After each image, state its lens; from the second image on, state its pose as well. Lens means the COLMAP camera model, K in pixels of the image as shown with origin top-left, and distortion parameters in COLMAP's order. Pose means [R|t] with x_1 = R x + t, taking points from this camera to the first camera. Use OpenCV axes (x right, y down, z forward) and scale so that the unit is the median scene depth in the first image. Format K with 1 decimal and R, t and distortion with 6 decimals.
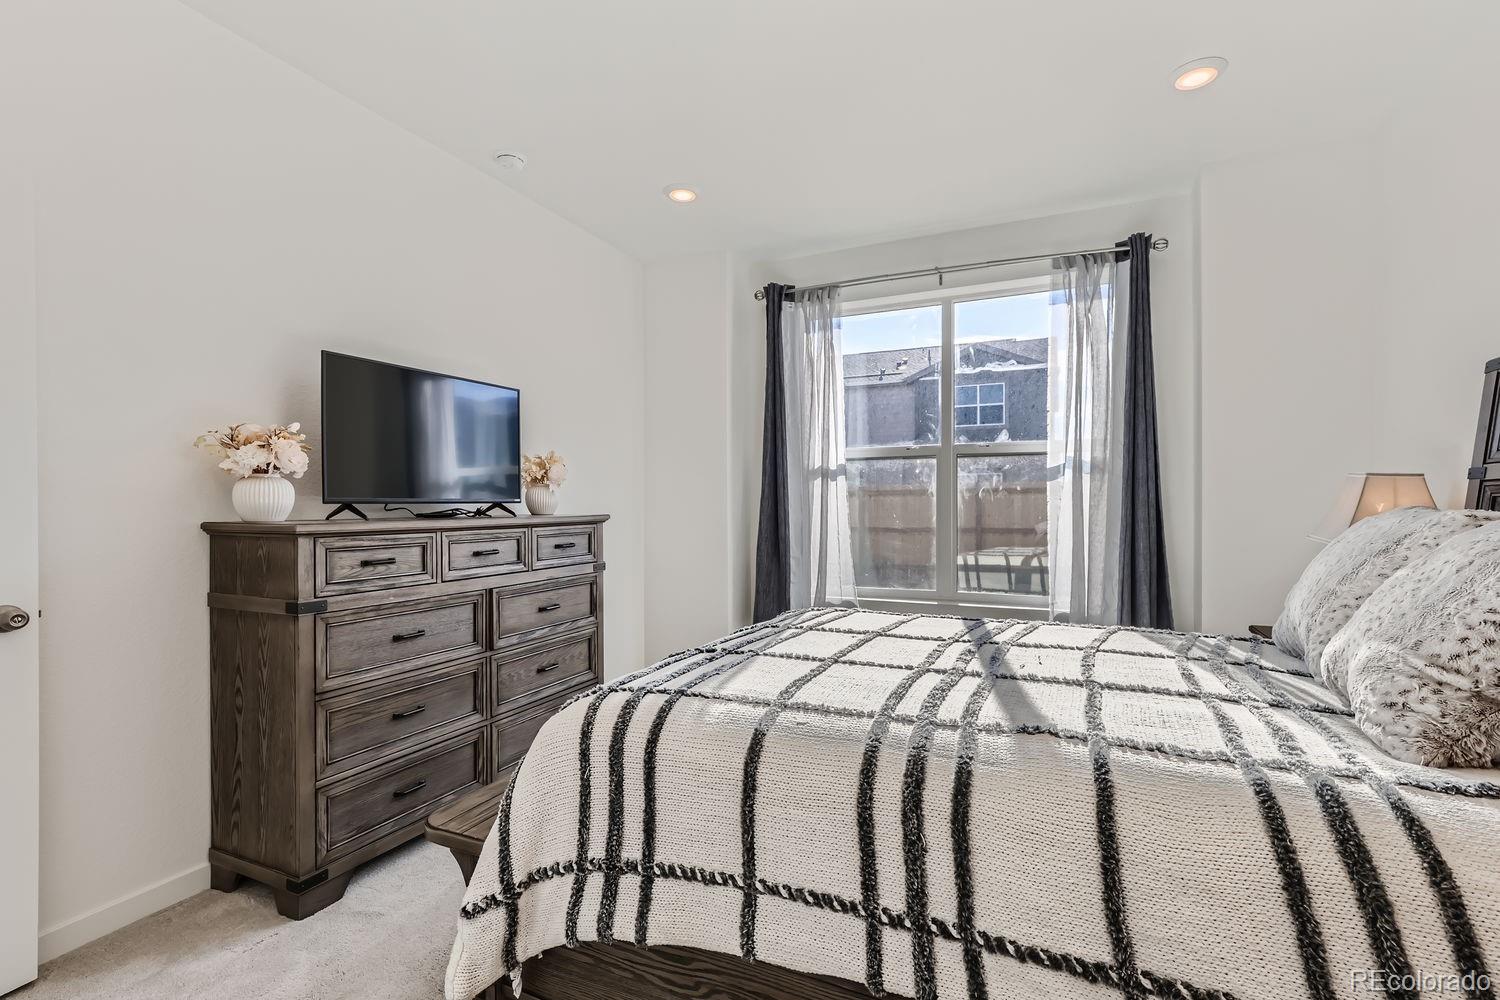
lens RADIAL K [[689.0, 0, 755.0], [0, 689.0, 505.0], [0, 0, 1]] dist [0.000530, 0.000301]
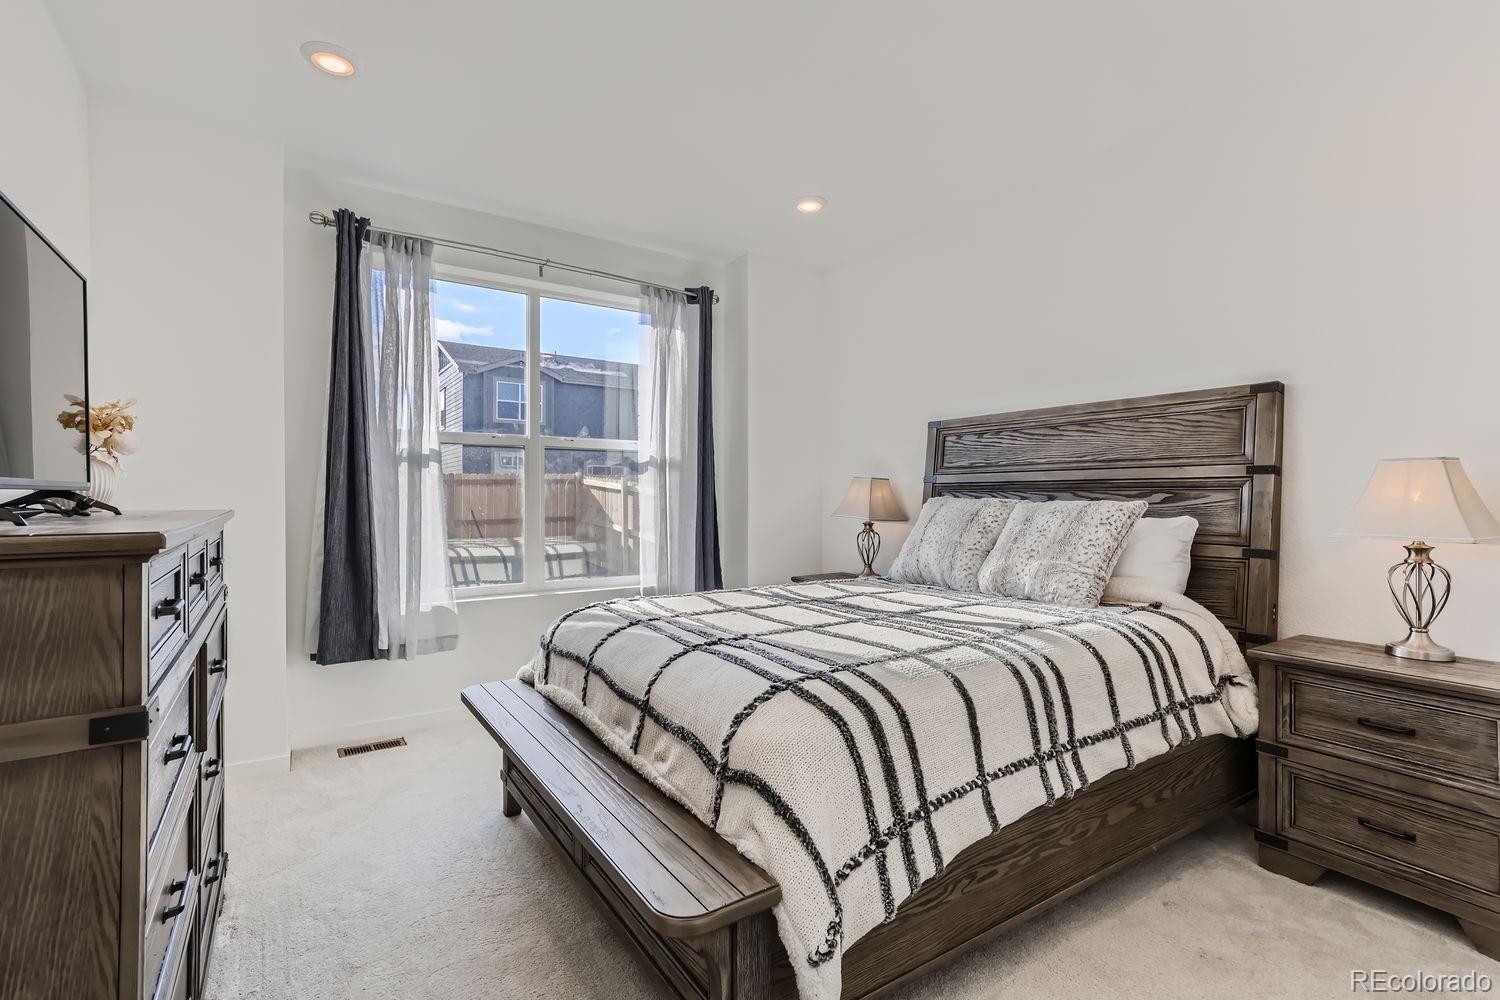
lens RADIAL K [[692.4, 0, 753.3], [0, 692.4, 489.9], [0, 0, 1]] dist [-0.002102, 0.000029]
pose [[0.512075, 0.007602, 0.858907, -0.480829], [0.000884, 0.999956, -0.009377, 0.001165], [-0.858941, 0.005561, 0.512045, 0.241413]]
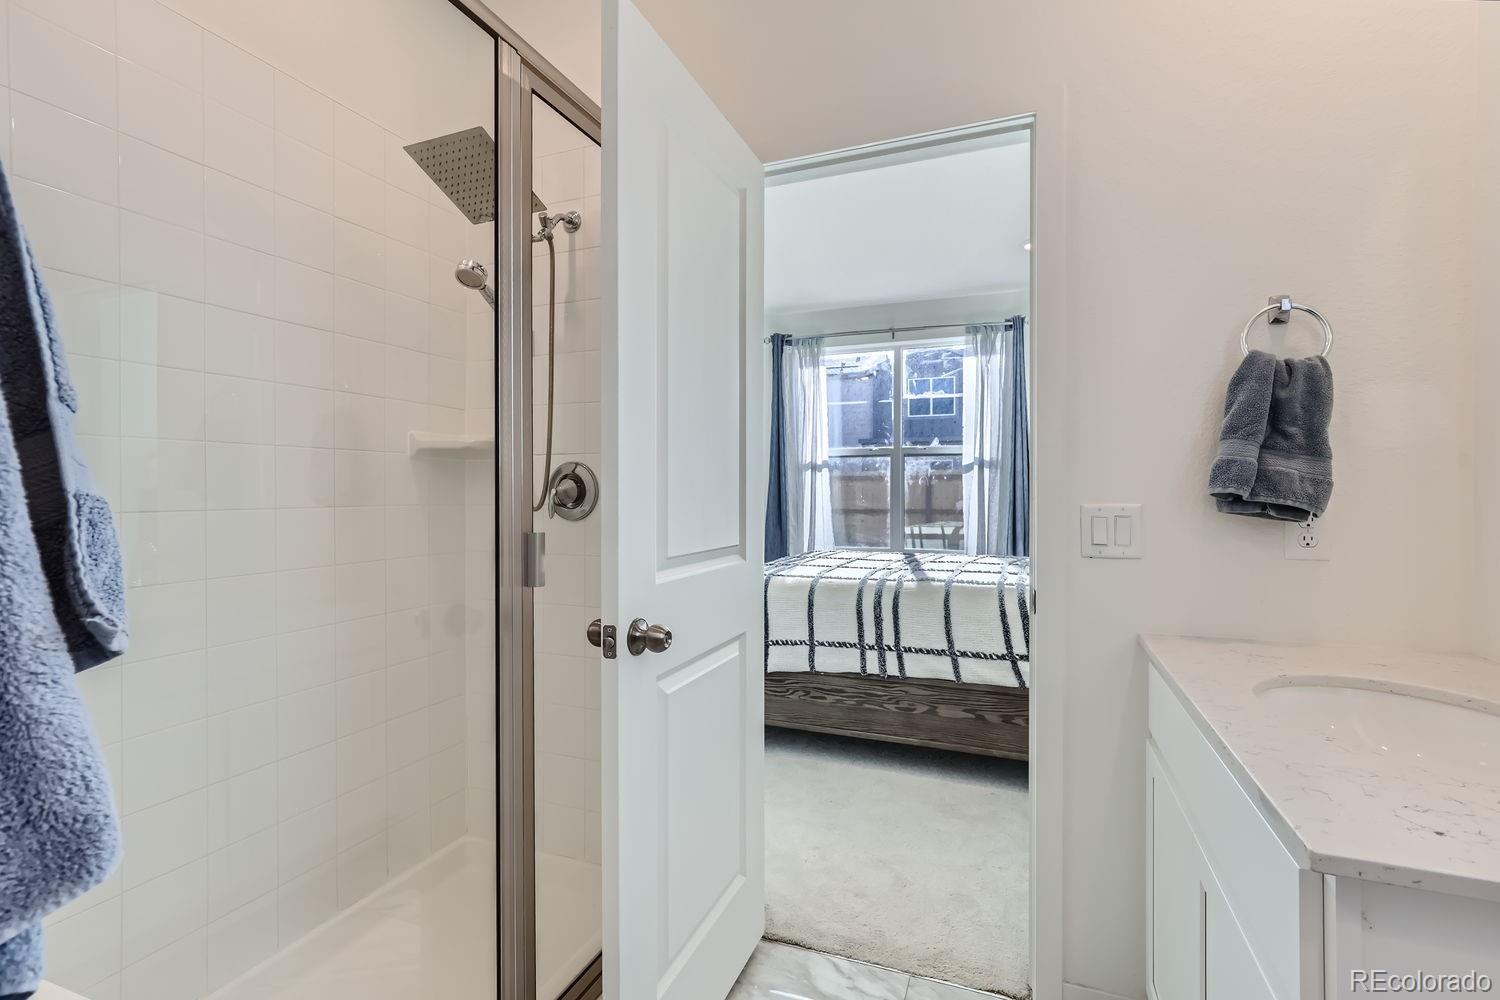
lens RADIAL K [[689.0, 0, 755.0], [0, 689.0, 505.0], [0, 0, 1]] dist [0.000530, 0.000301]
pose [[0.998202, -0.001934, 0.059910, -0.123535], [0.000574, 0.999742, 0.022705, 0.000935], [-0.059939, -0.022629, 0.997946, -0.495224]]
